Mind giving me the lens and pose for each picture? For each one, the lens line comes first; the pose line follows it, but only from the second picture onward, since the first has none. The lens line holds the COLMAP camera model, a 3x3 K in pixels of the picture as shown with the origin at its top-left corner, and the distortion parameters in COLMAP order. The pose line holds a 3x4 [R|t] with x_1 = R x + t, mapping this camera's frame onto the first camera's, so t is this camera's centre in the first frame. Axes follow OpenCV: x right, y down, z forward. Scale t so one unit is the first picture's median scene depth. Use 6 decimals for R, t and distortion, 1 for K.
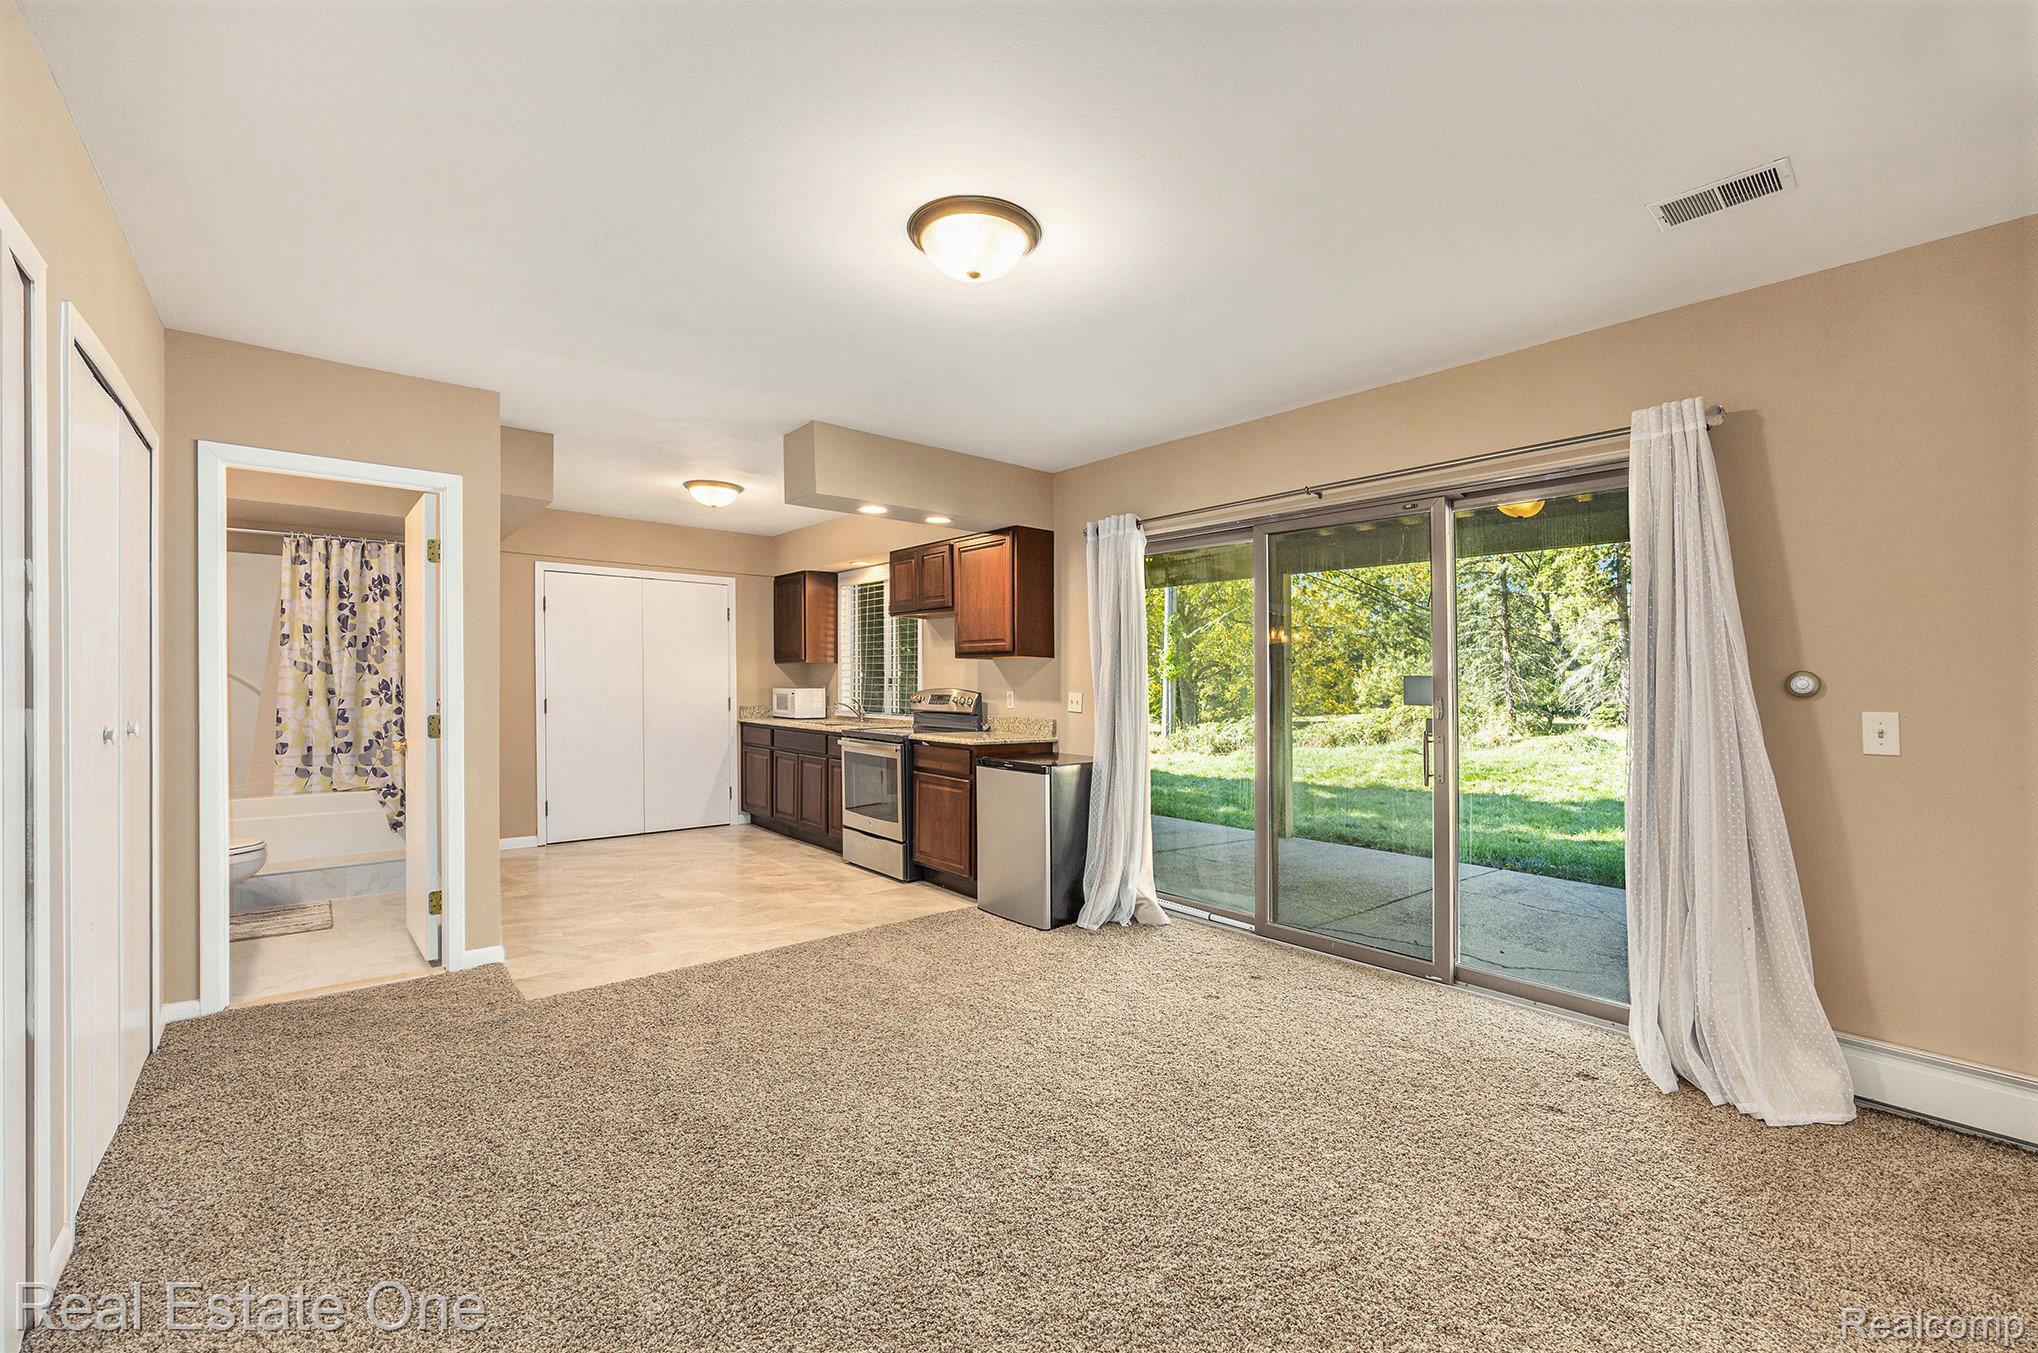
lens RADIAL K [[813.3, 0, 1025.8], [0, 813.3, 691.2], [0, 0, 1]] dist [-0.000529, -0.000049]
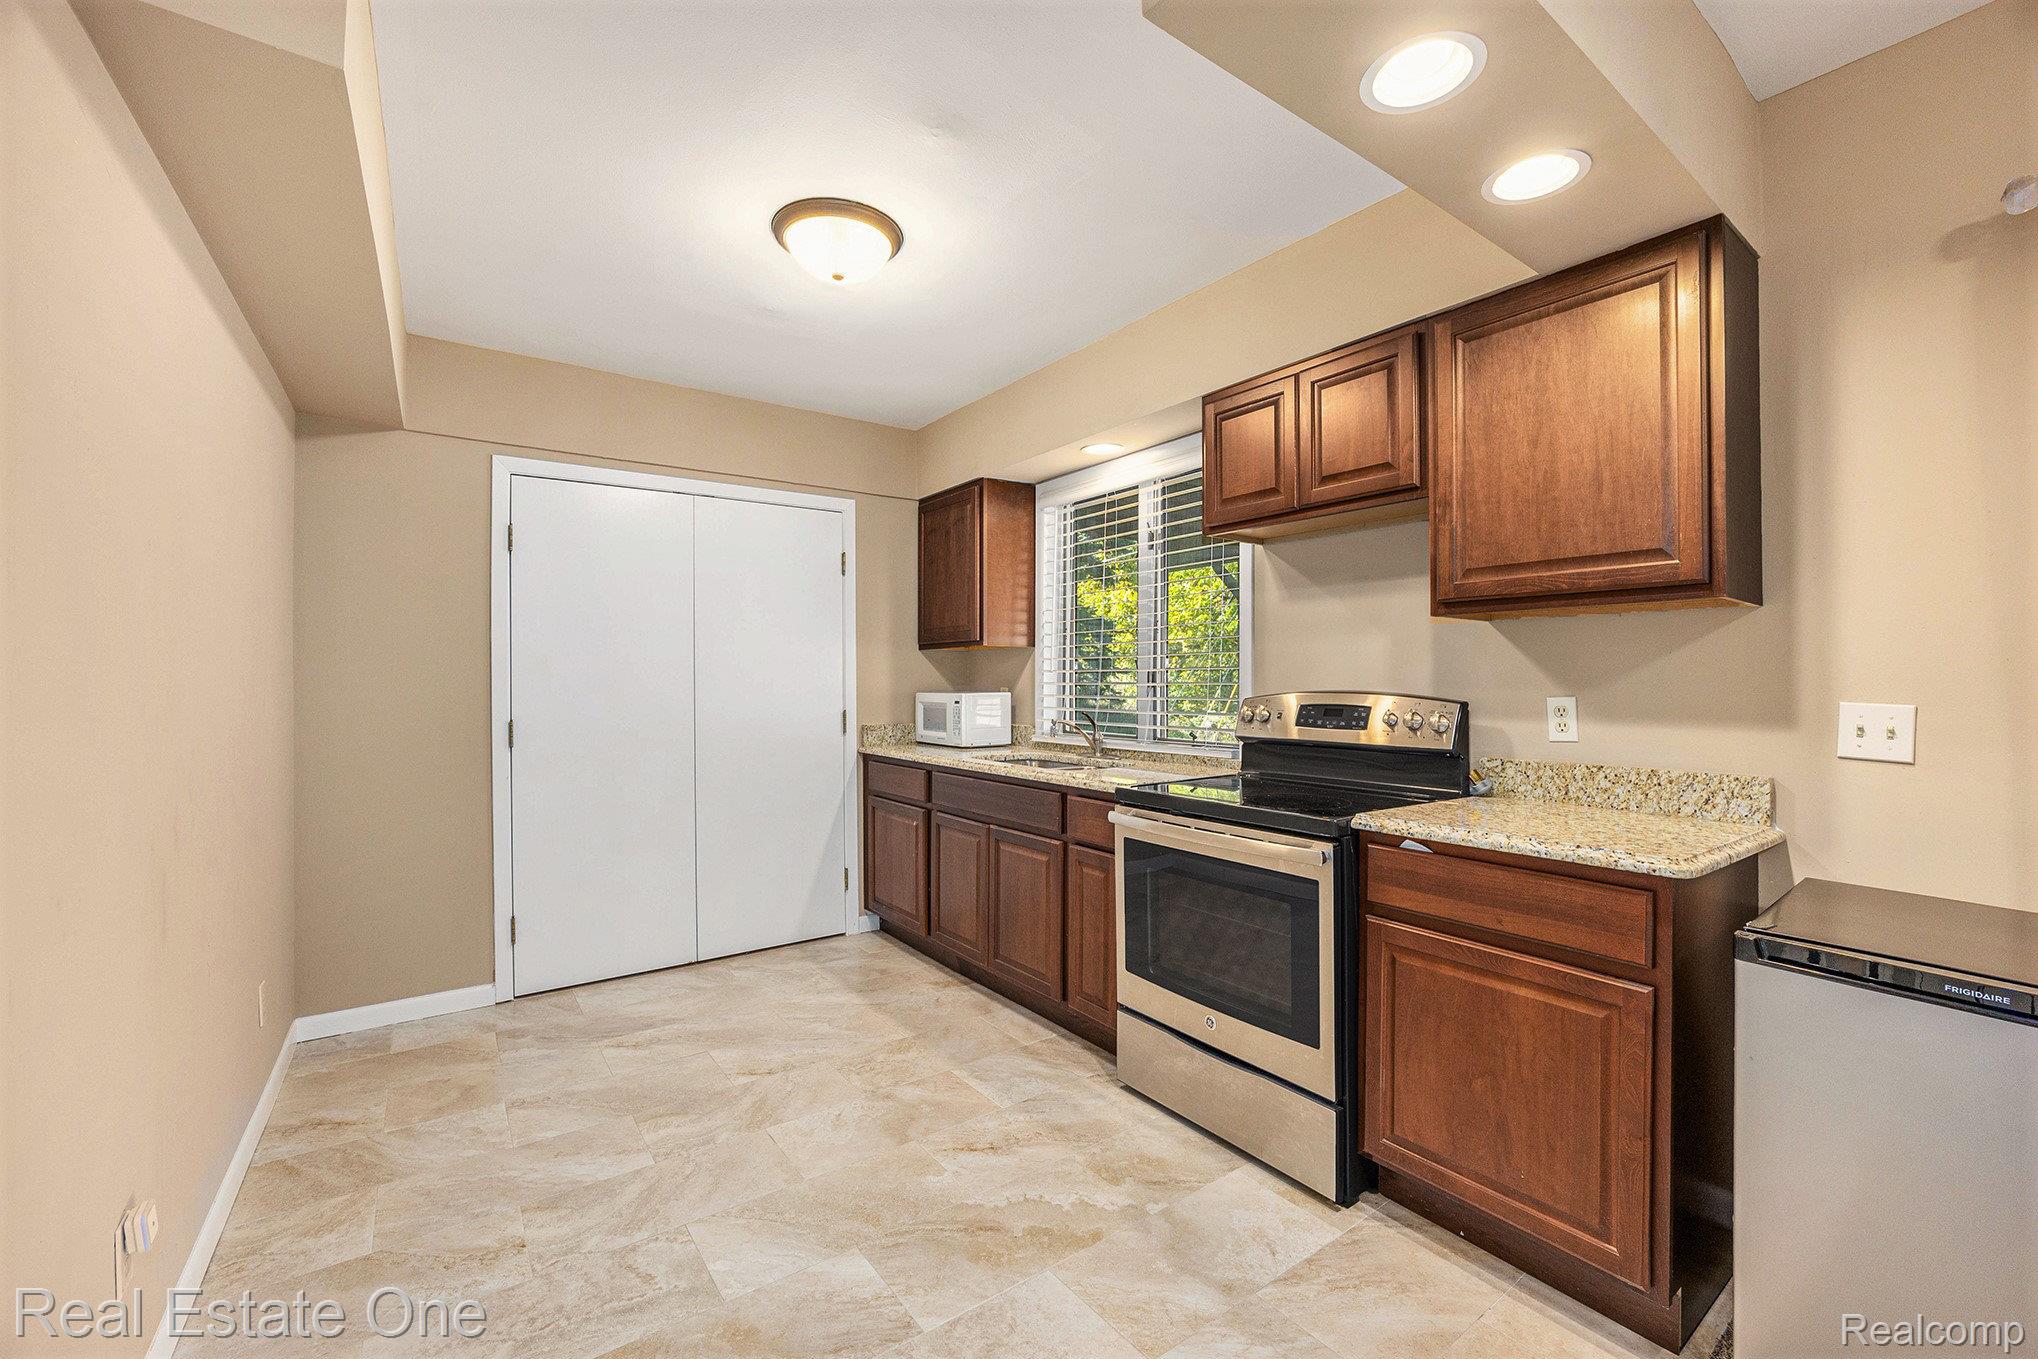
lens RADIAL K [[813.3, 0, 1014.8], [0, 813.3, 672.5], [0, 0, 1]] dist [-0.000529, -0.000049]
pose [[0.995432, -0.010991, -0.094840, -0.202626], [0.008700, 0.999661, -0.024536, -0.003939], [0.095078, 0.023598, 0.995190, 0.471455]]
